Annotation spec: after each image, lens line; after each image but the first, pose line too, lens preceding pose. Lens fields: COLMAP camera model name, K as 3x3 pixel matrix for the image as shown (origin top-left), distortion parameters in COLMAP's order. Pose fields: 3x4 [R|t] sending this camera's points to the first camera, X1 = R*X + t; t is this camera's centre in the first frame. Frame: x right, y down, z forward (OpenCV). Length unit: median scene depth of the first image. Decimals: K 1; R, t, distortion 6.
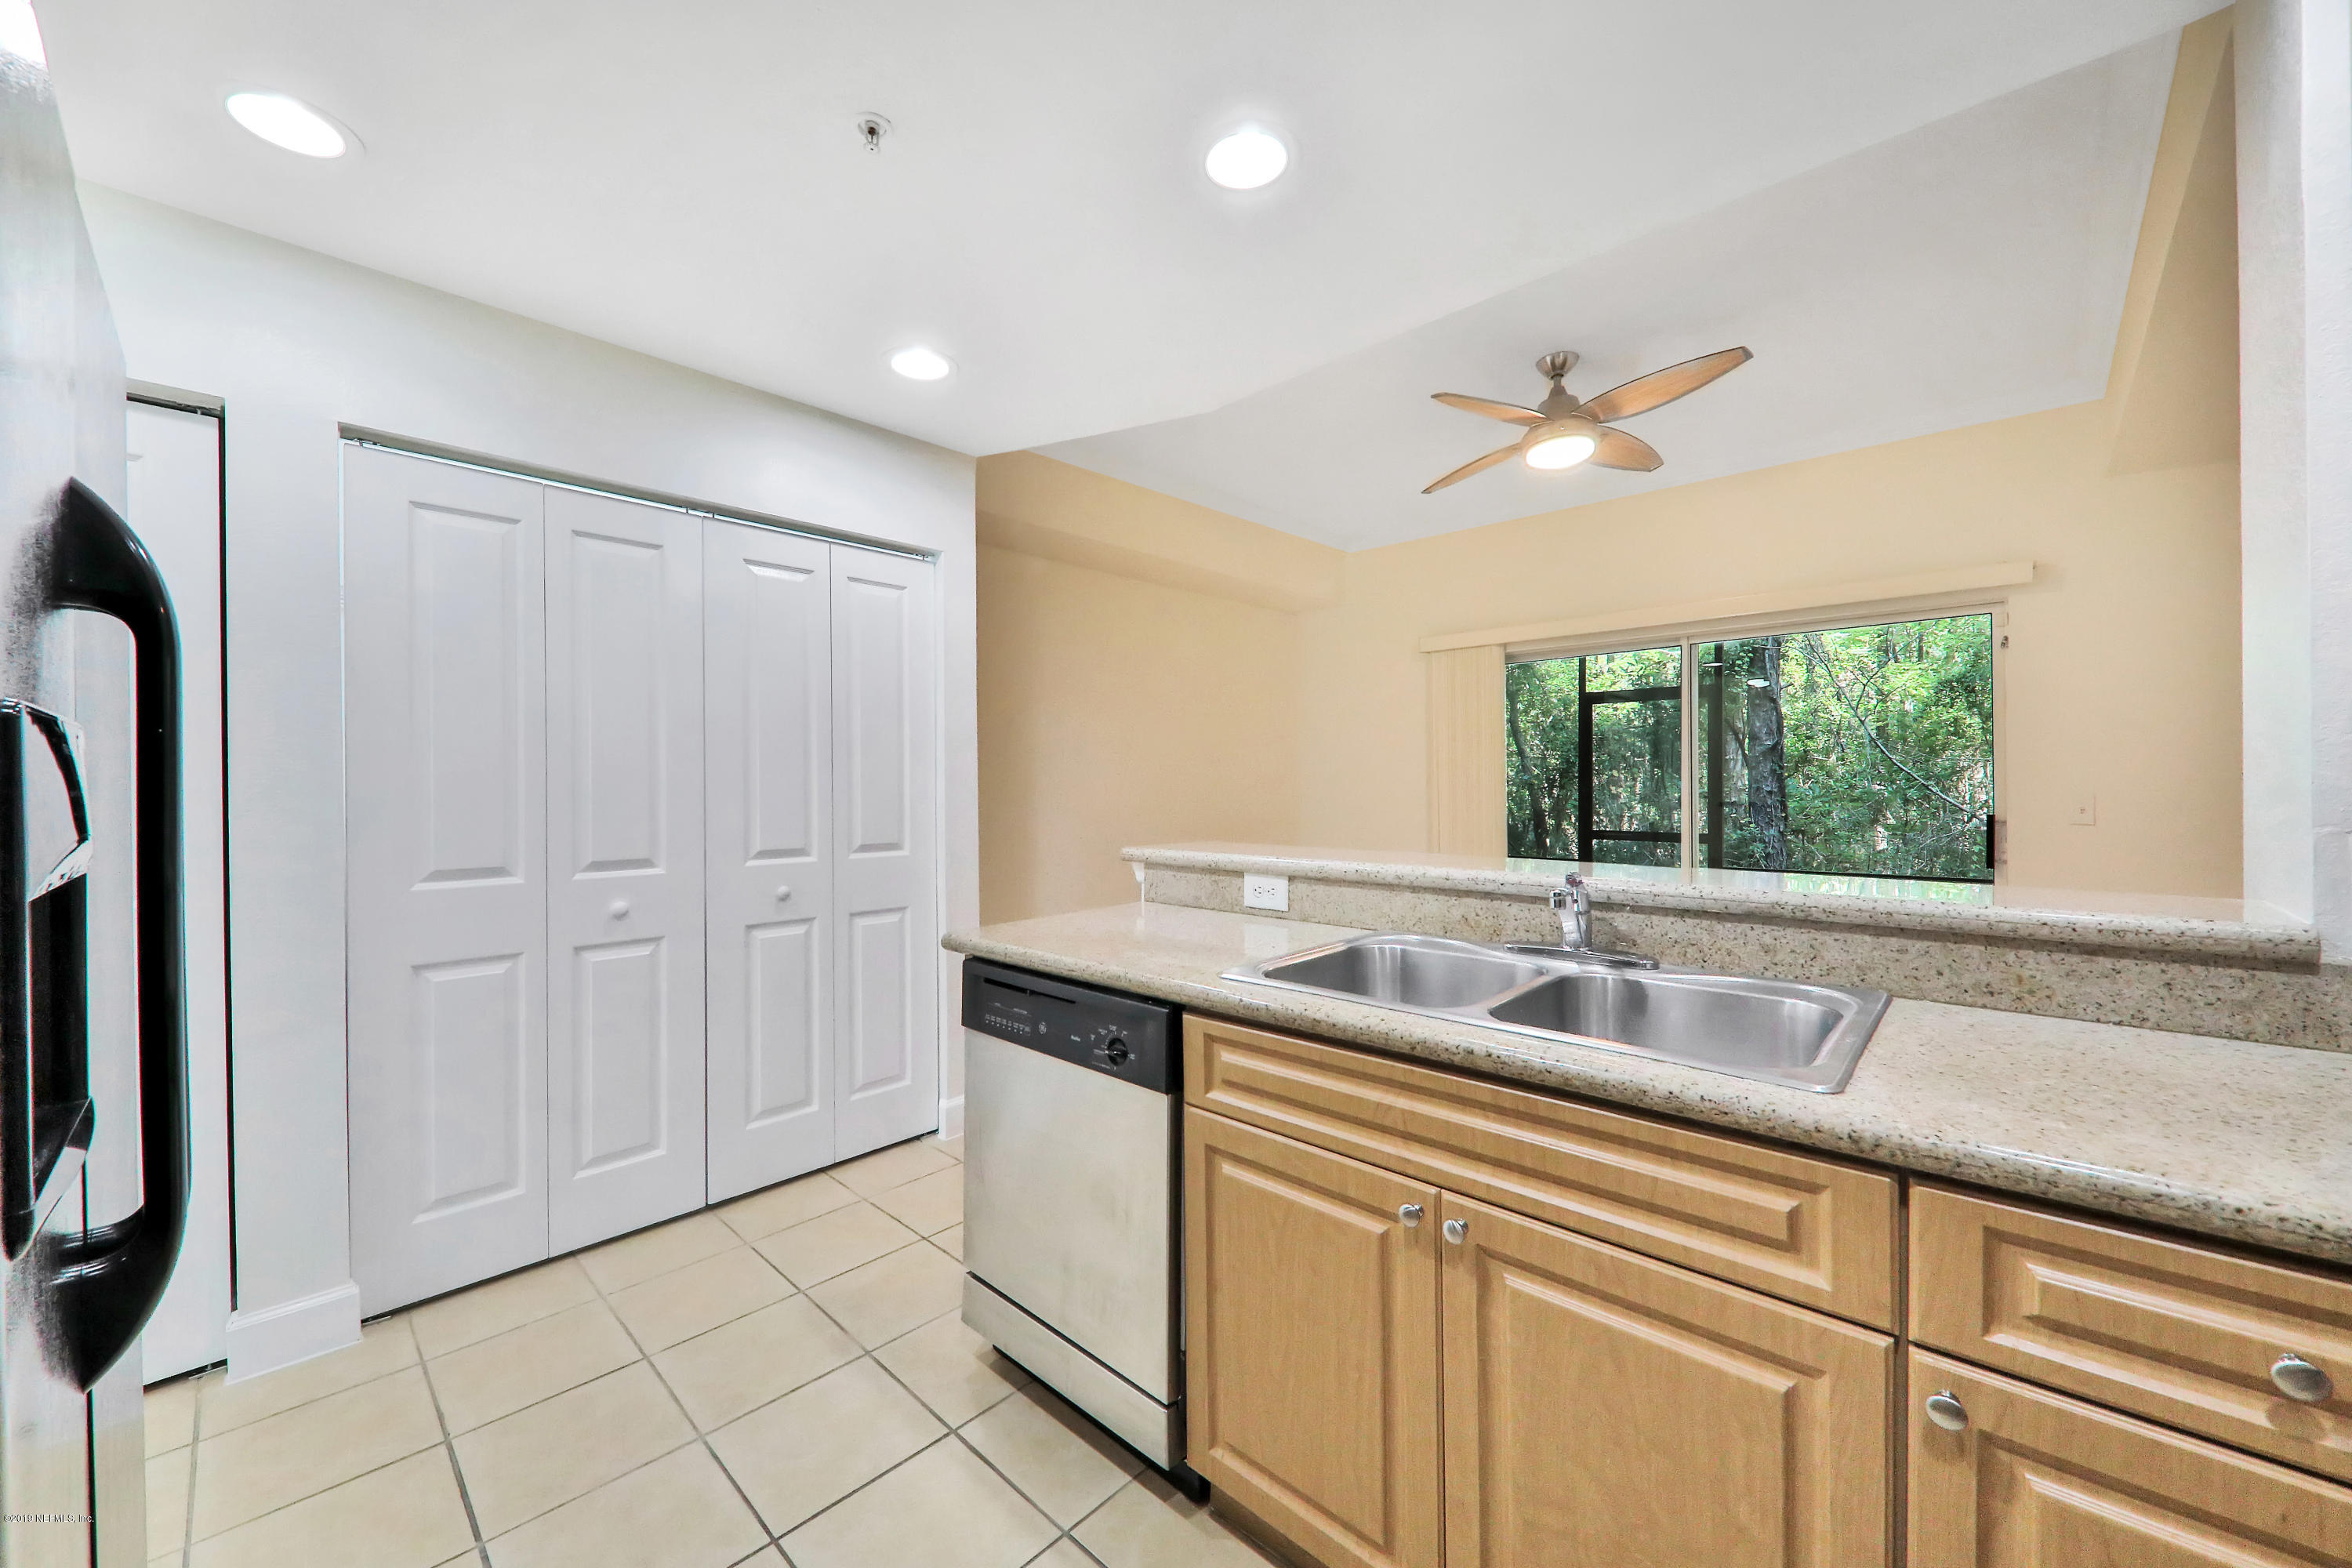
lens RADIAL K [[895.1, 0, 1197.6], [0, 895.1, 786.3], [0, 0, 1]] dist [0.010949, 0.000121]
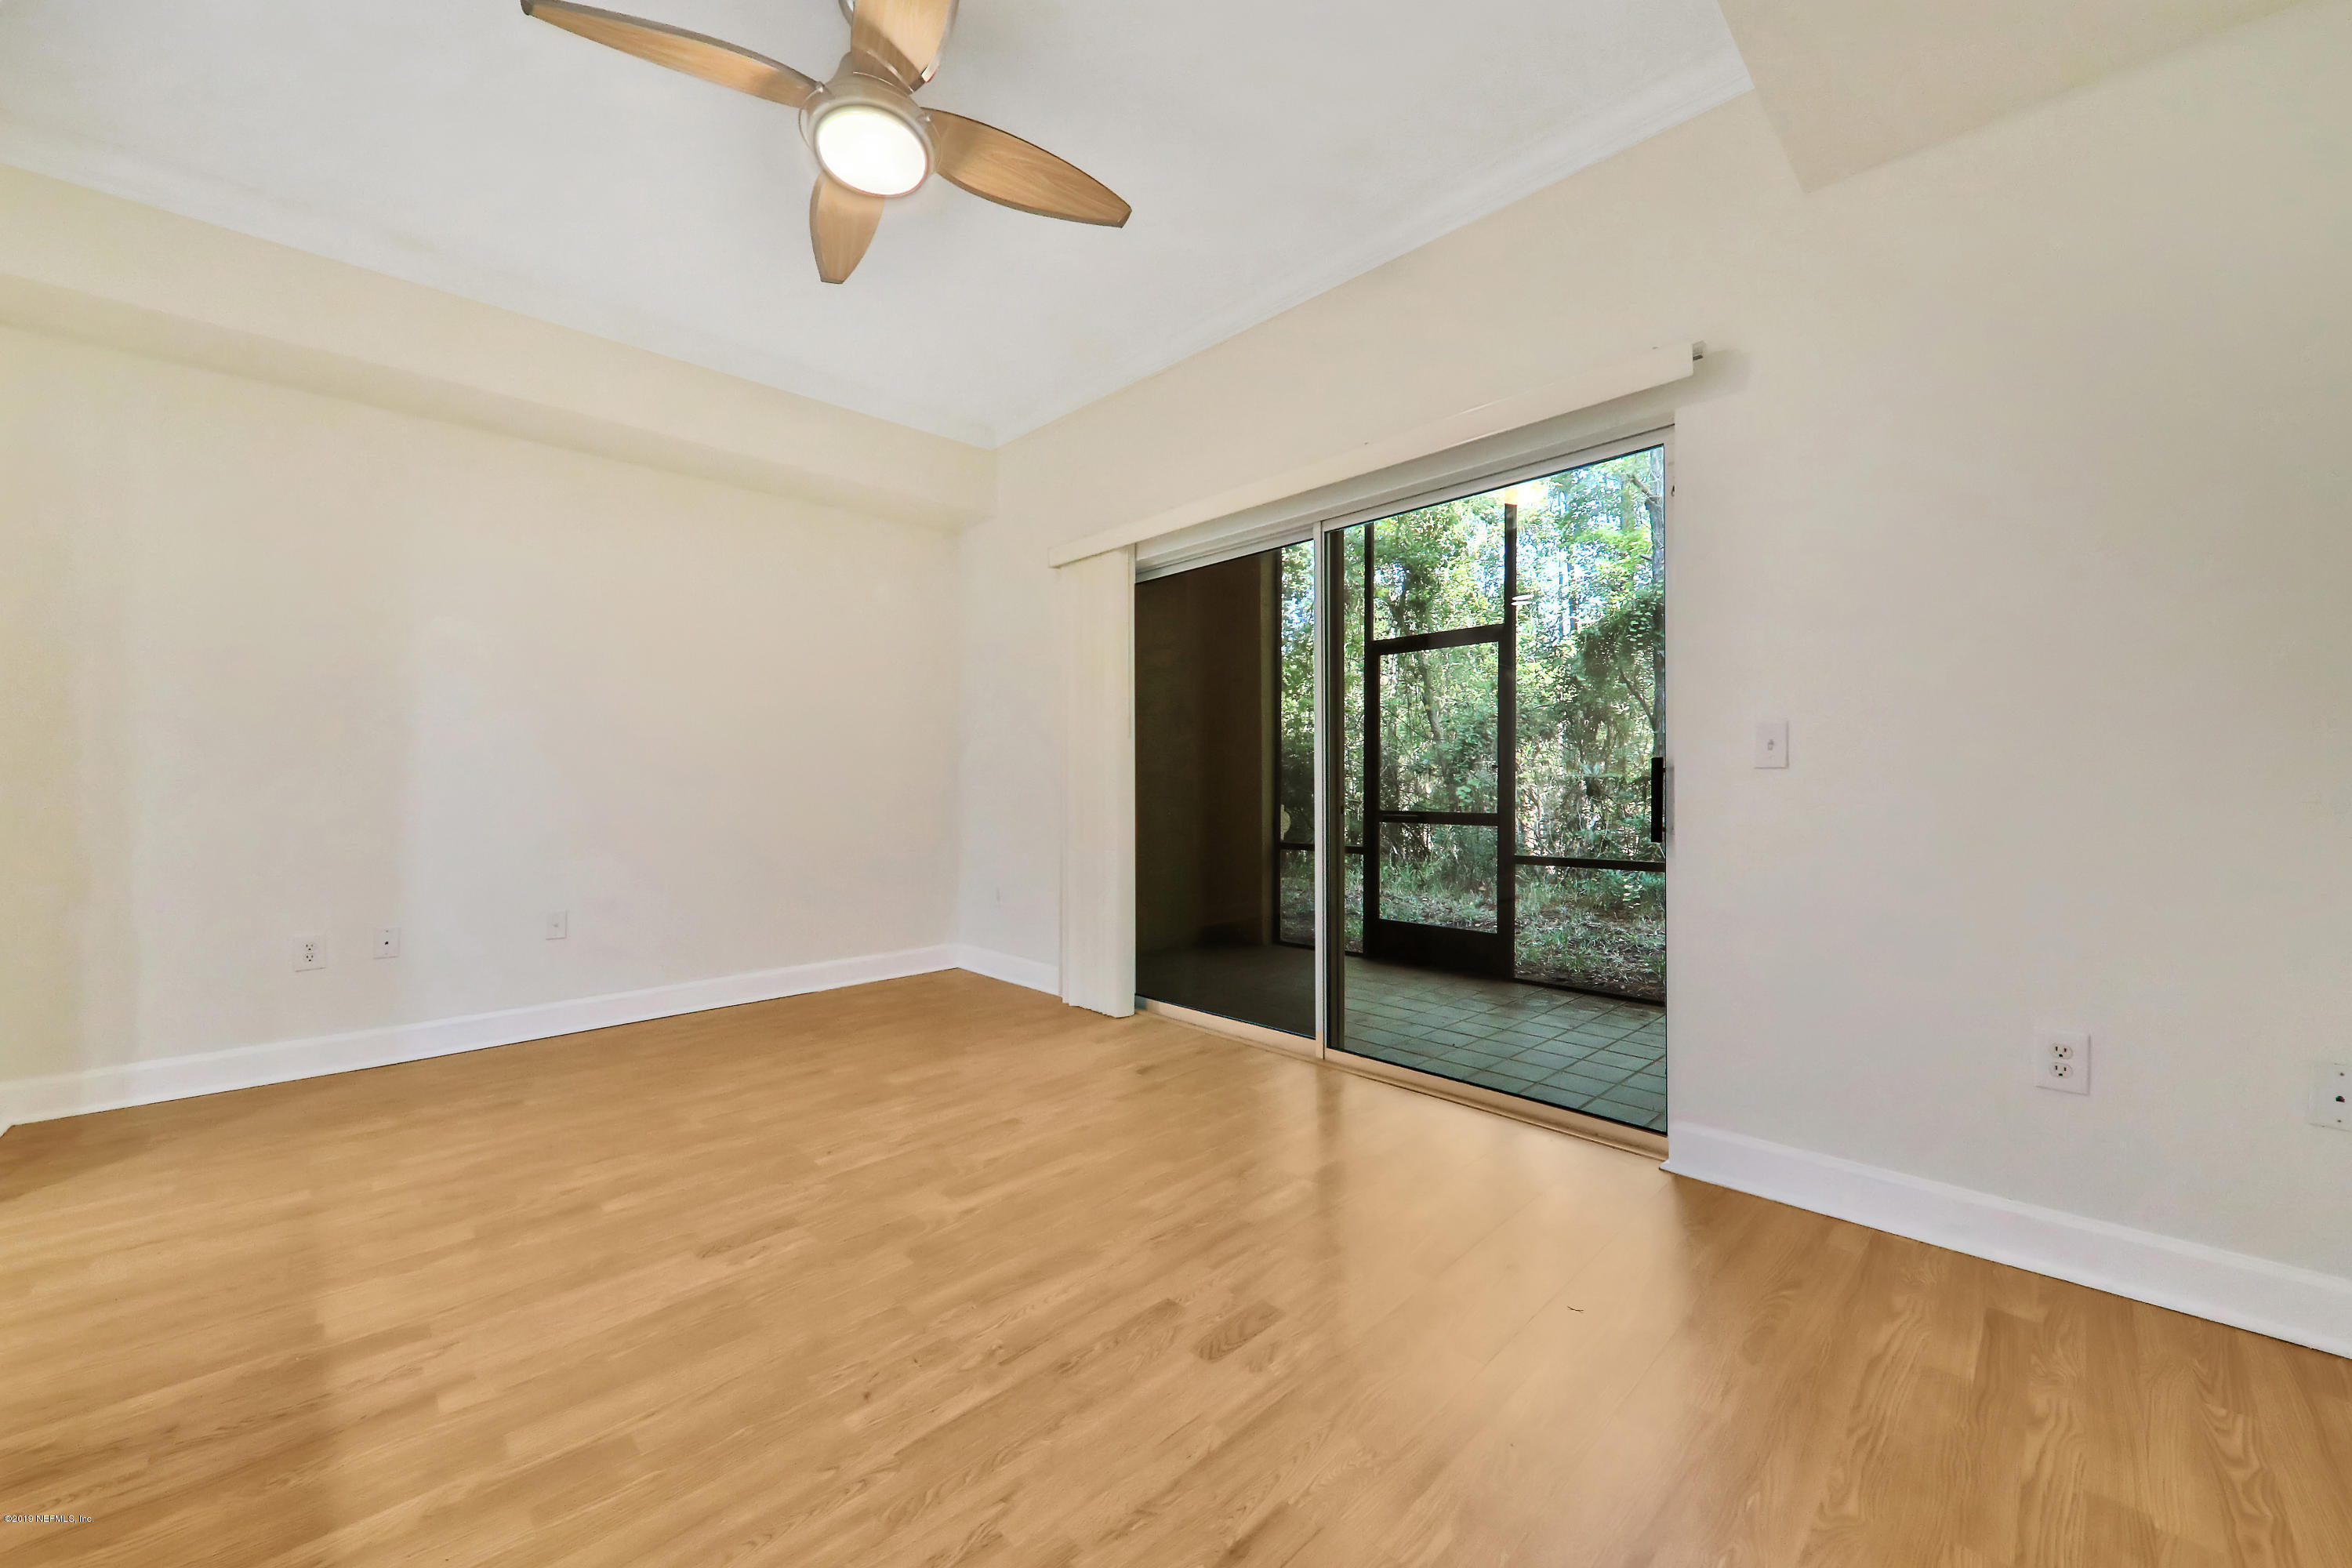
lens RADIAL K [[878.7, 0, 1170.0], [0, 878.7, 779.5], [0, 0, 1]] dist [0.010796, -0.008216]
pose [[0.999073, 0.000406, -0.043036, 1.062403], [-0.000635, 0.999986, -0.005306, 0.095568], [0.043033, 0.005329, 0.999059, 0.686414]]
